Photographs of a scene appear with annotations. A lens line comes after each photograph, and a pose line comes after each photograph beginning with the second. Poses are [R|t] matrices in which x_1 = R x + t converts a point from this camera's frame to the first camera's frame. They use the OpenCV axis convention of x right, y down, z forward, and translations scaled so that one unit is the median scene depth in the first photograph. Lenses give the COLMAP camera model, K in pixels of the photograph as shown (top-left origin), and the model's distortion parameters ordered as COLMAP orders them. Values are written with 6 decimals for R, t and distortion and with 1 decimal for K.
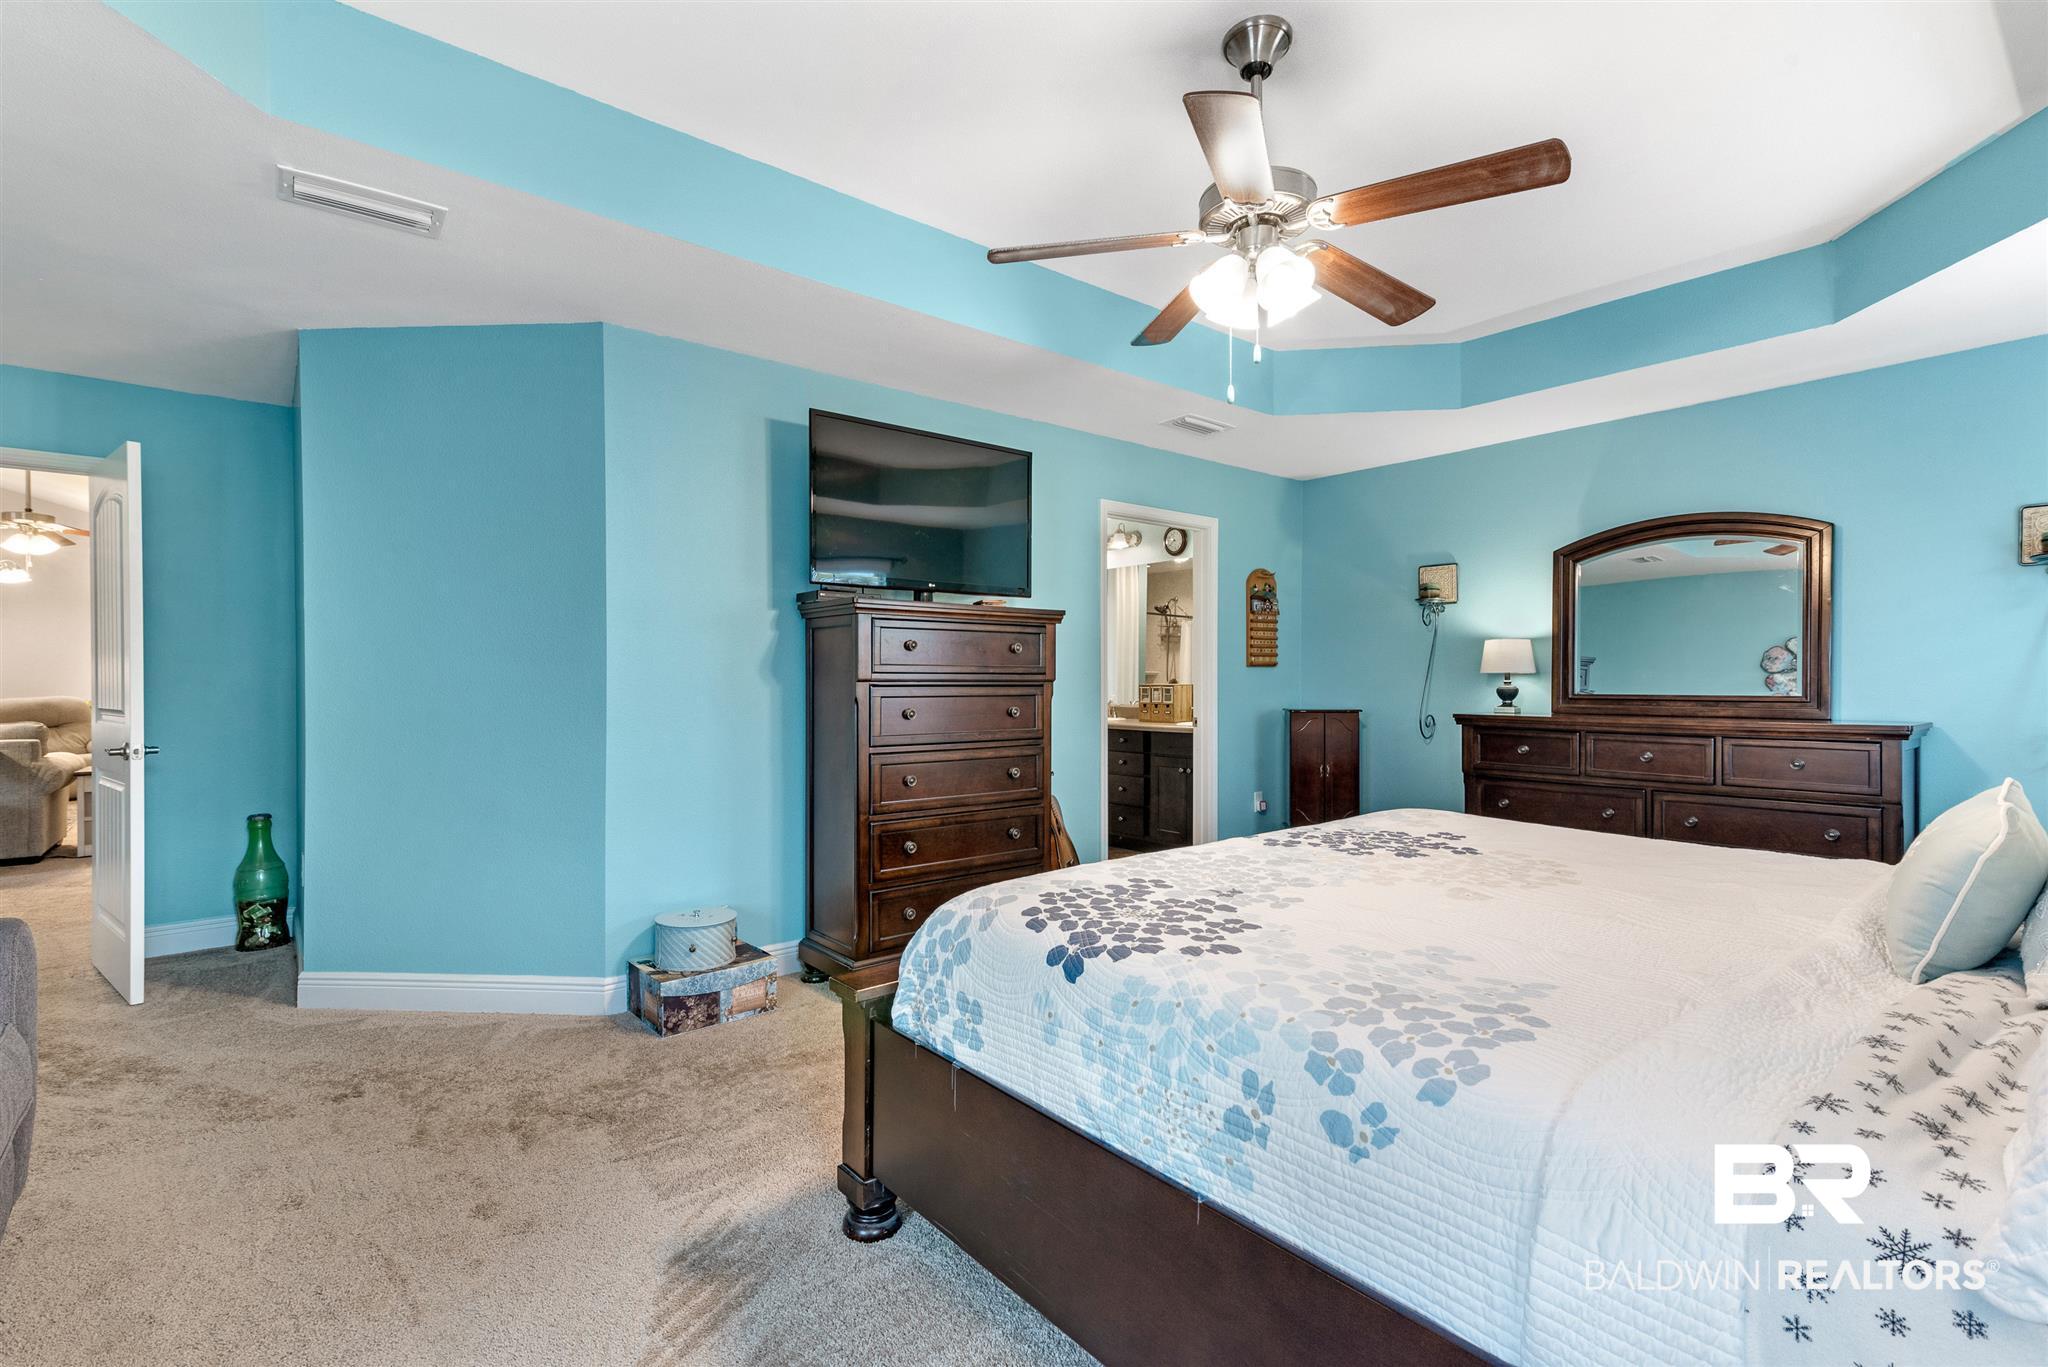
lens RADIAL K [[934.0, 0, 1032.5], [0, 934.0, 701.0], [0, 0, 1]] dist [0.013940, 0.000156]
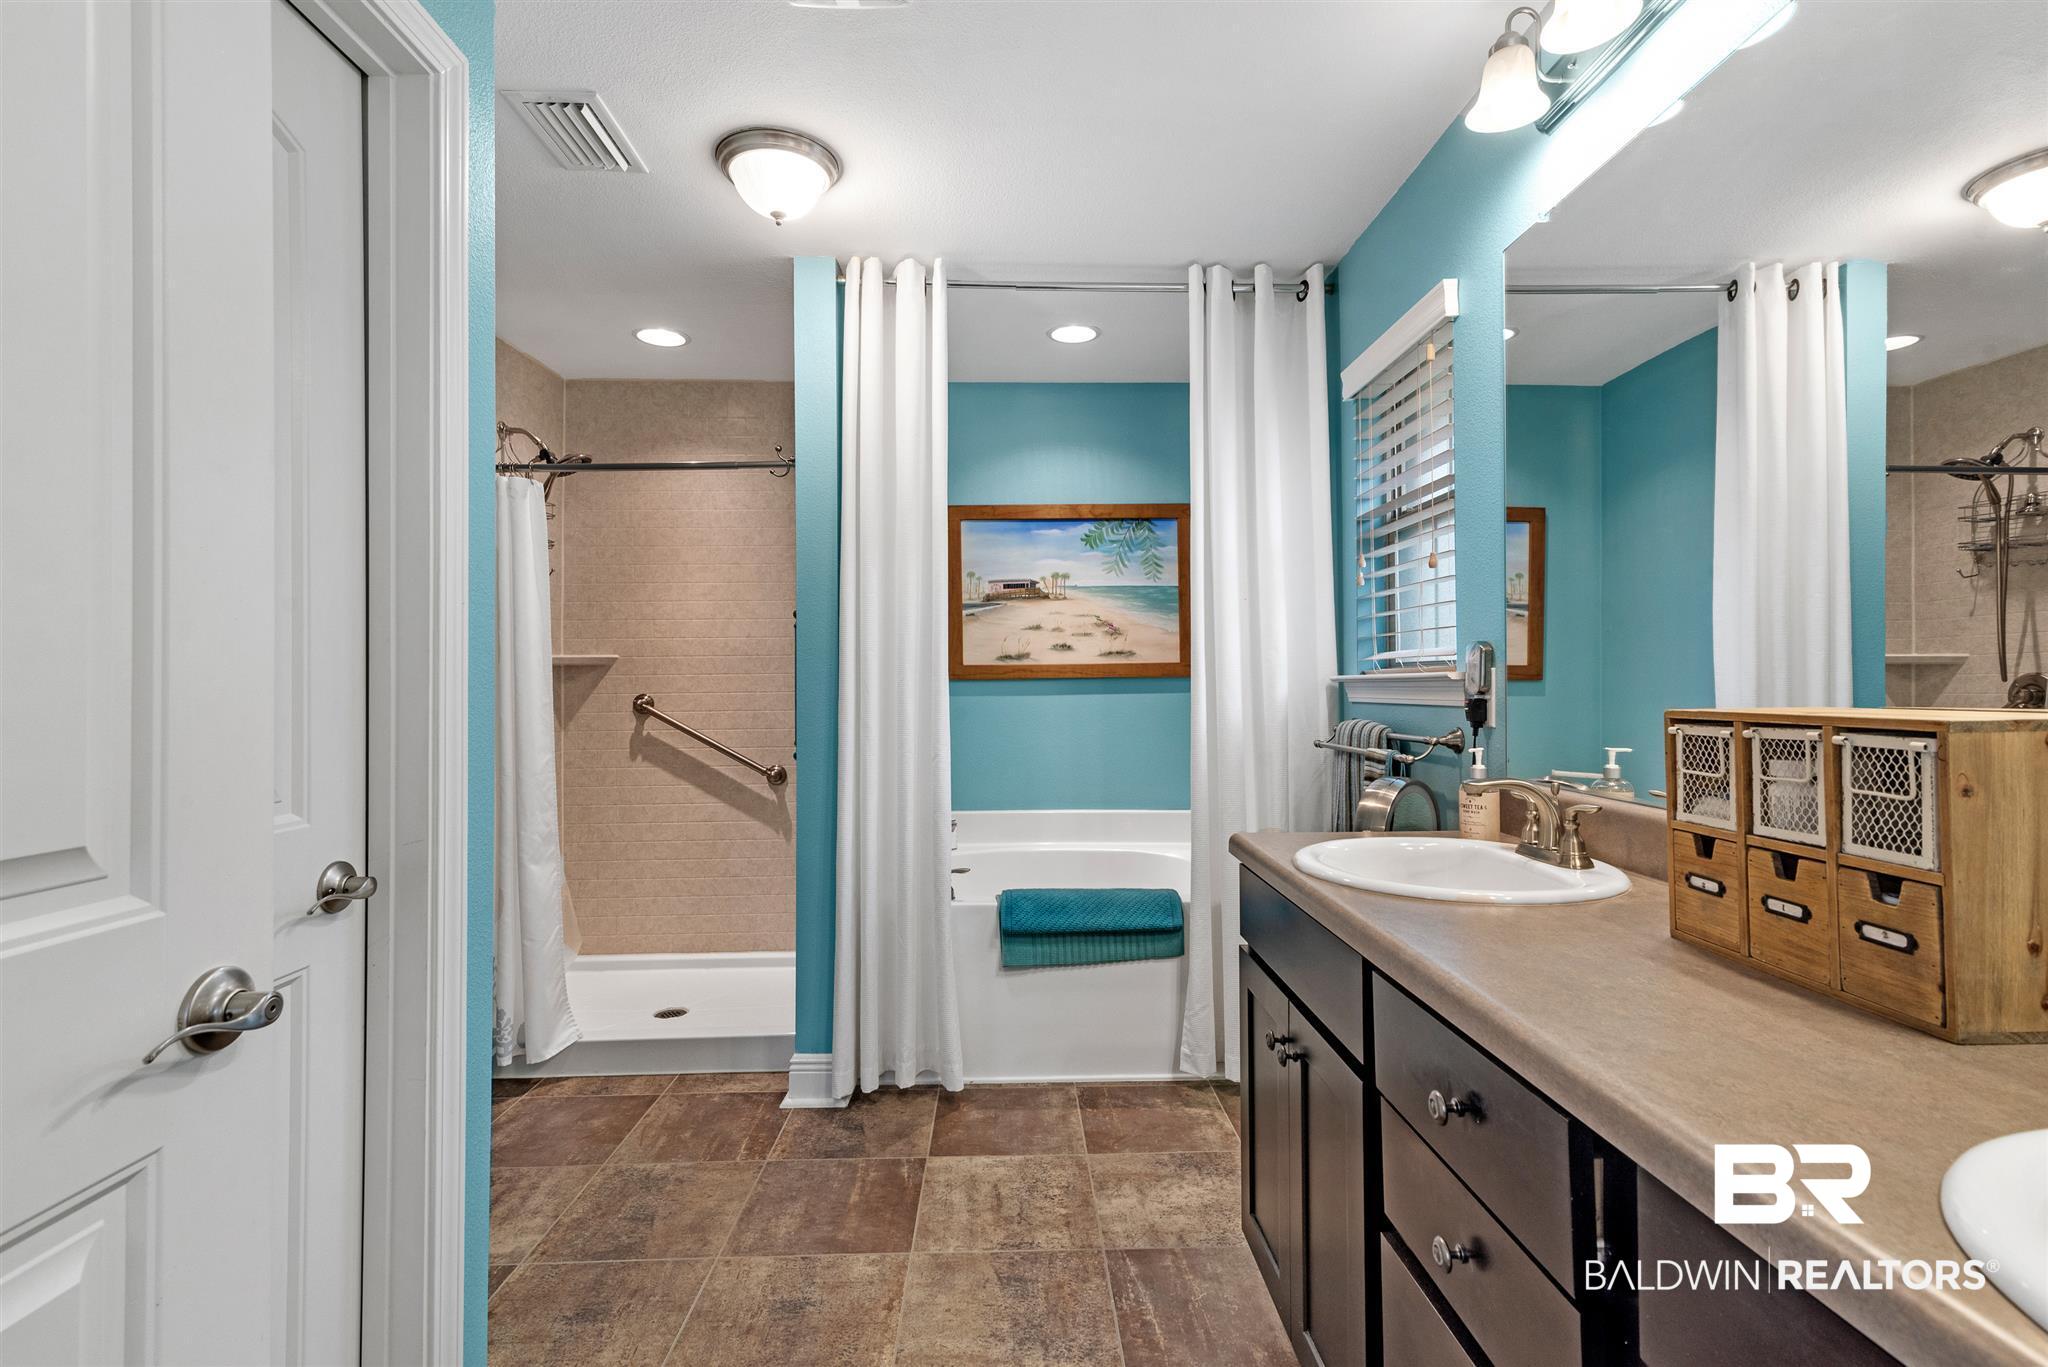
lens RADIAL K [[952.6, 0, 1021.8], [0, 952.6, 673.7], [0, 0, 1]] dist [0.013684, -0.000144]
pose [[0.785349, -0.010248, -0.618968, 0.129968], [-0.007359, 0.999638, -0.025888, -0.019310], [0.619009, 0.024886, 0.784989, 0.798348]]
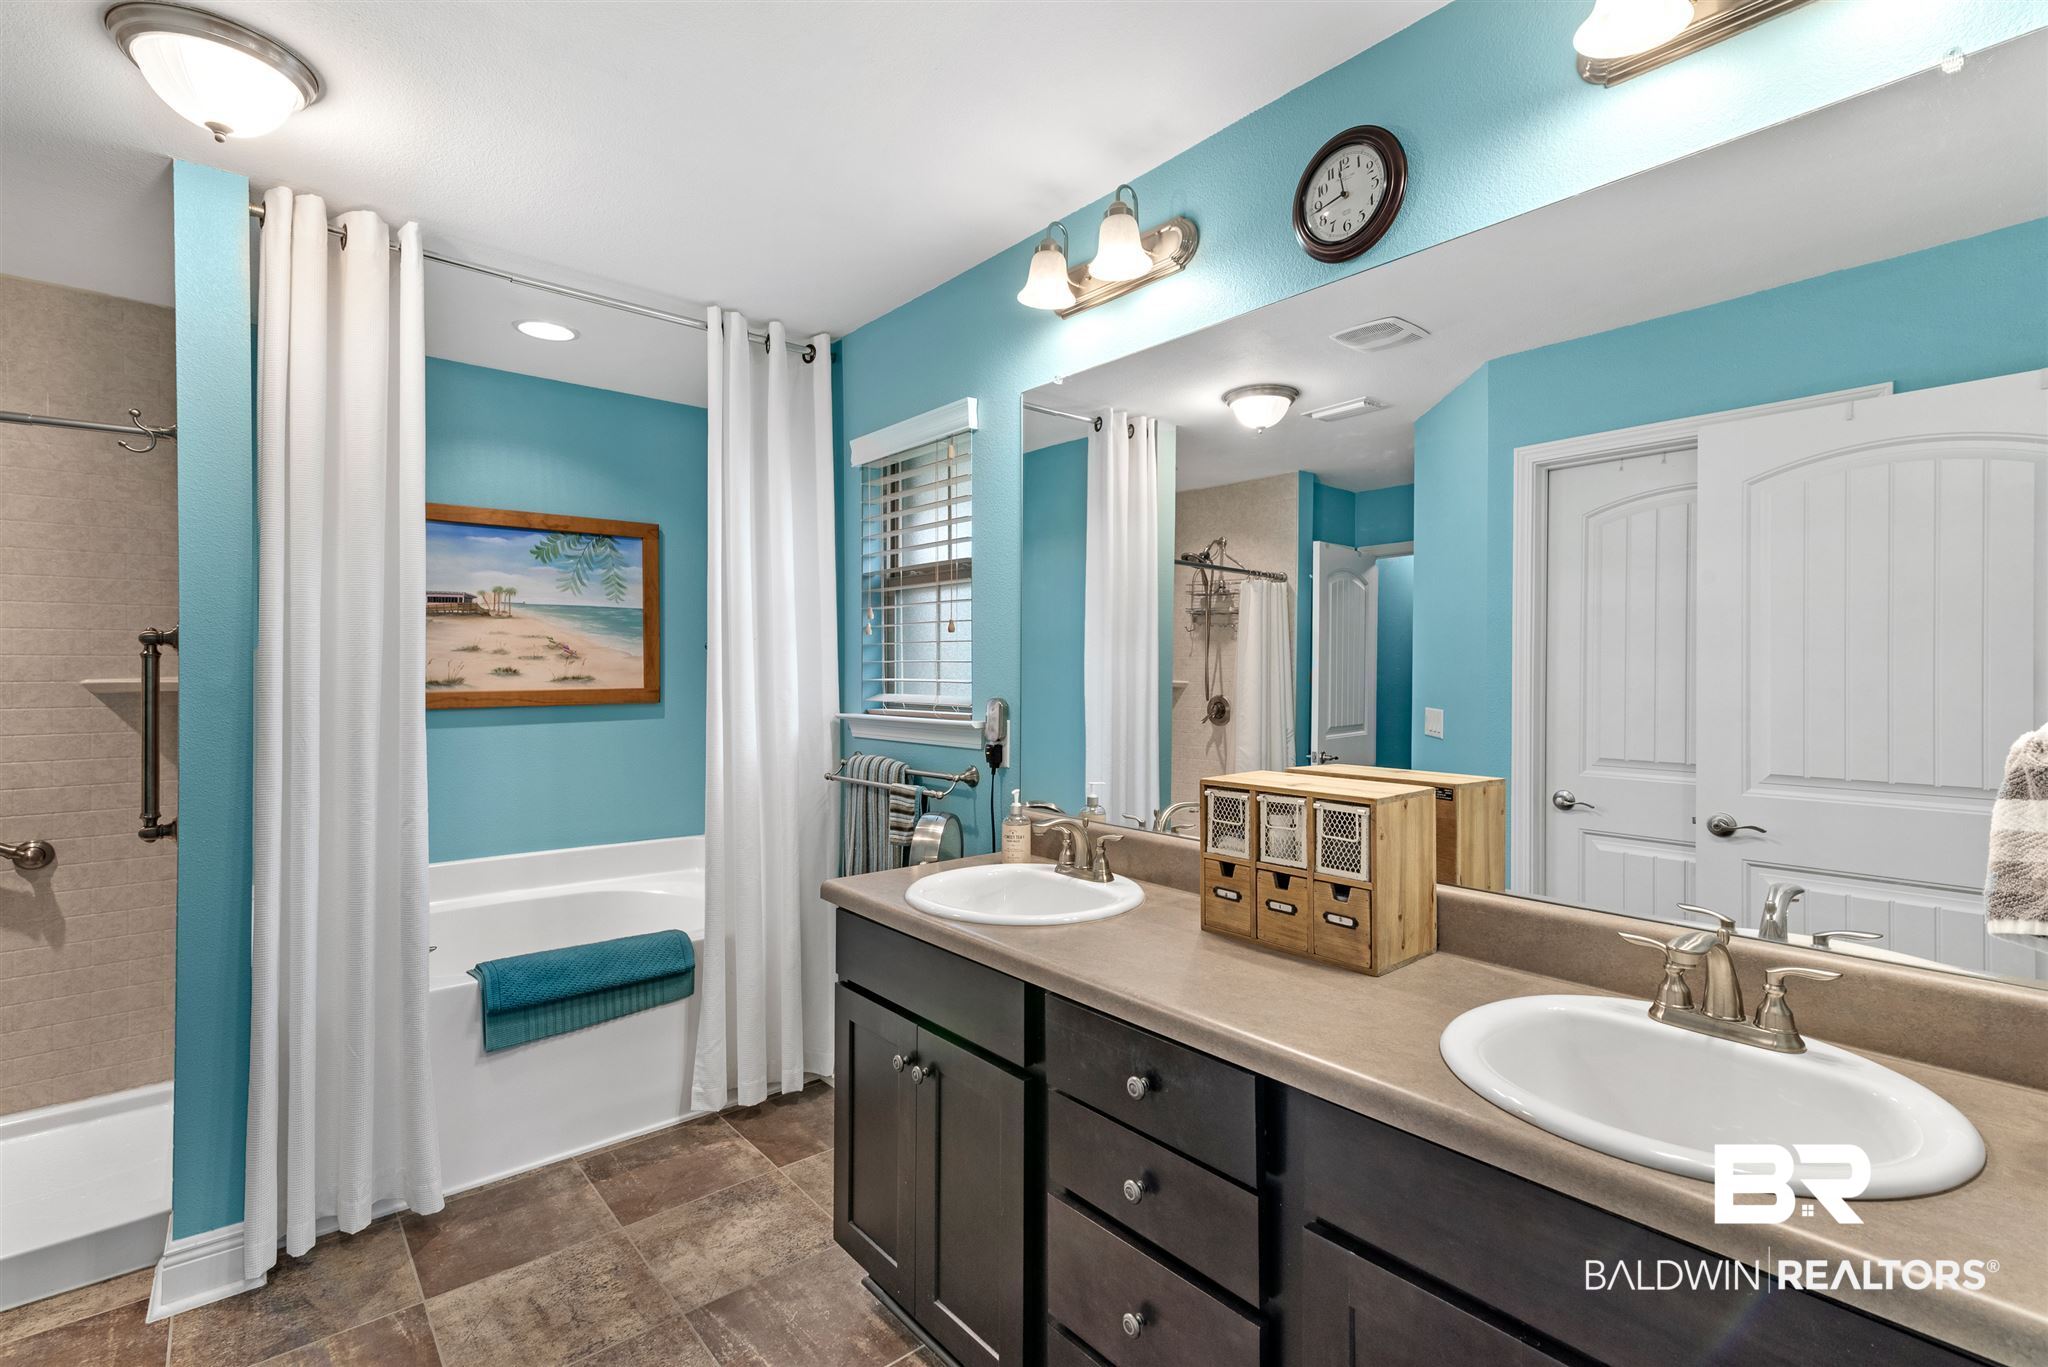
lens RADIAL K [[947.5, 0, 1031.4], [0, 947.5, 676.1], [0, 0, 1]] dist [0.017146, -0.000808]
pose [[0.999891, 0.002763, 0.014525, 0.064841], [-0.002550, 0.999890, -0.014633, -0.041805], [-0.014564, 0.014594, 0.999787, 0.751239]]
